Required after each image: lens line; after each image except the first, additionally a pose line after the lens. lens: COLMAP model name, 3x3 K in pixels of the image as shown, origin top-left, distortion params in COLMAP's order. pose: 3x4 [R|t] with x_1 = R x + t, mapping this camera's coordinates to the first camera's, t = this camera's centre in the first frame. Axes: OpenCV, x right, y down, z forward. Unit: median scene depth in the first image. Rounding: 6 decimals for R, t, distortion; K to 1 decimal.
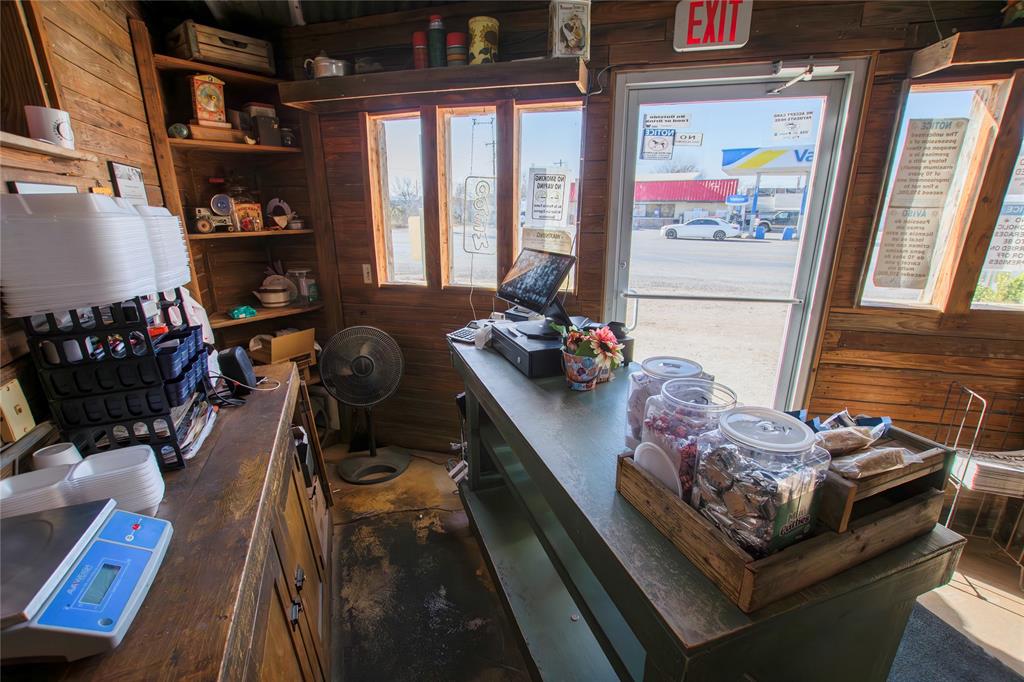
lens RADIAL K [[452.5, 0, 512.0], [0, 452.5, 341.0], [0, 0, 1]] dist [-0.044843, 0.000142]
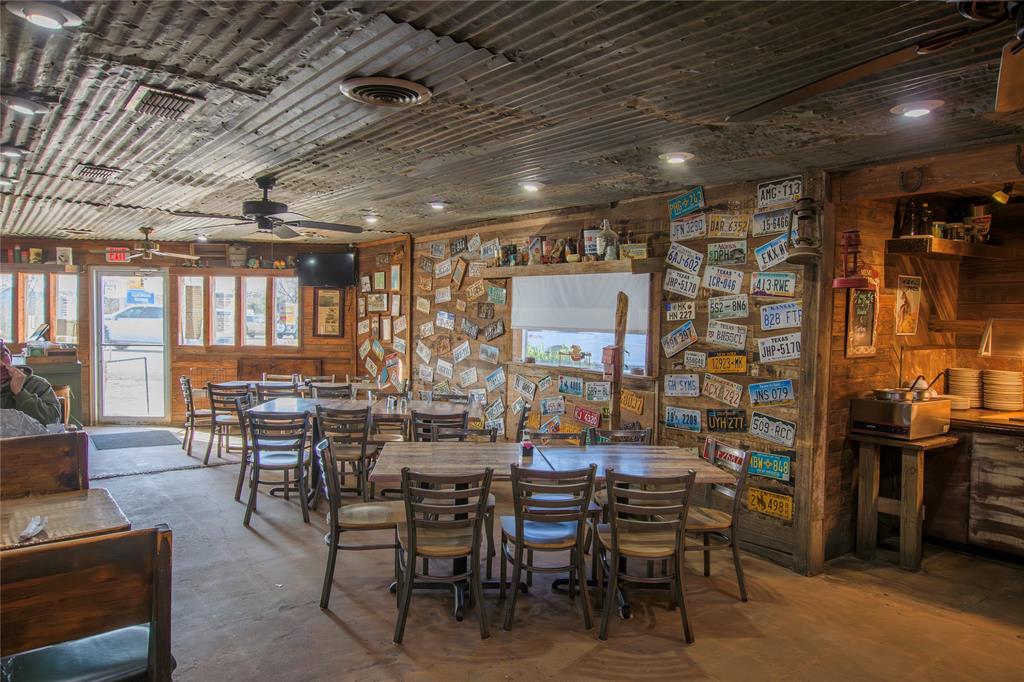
lens RADIAL K [[719.9, 0, 512.0], [0, 719.9, 341.0], [0, 0, 1]] dist [-0.003989, -0.002036]
pose [[0.956600, 0.006701, 0.291326, 1.510814], [0.066170, 0.968624, -0.239559, 1.166964], [-0.283791, 0.248439, 0.926143, -3.983752]]
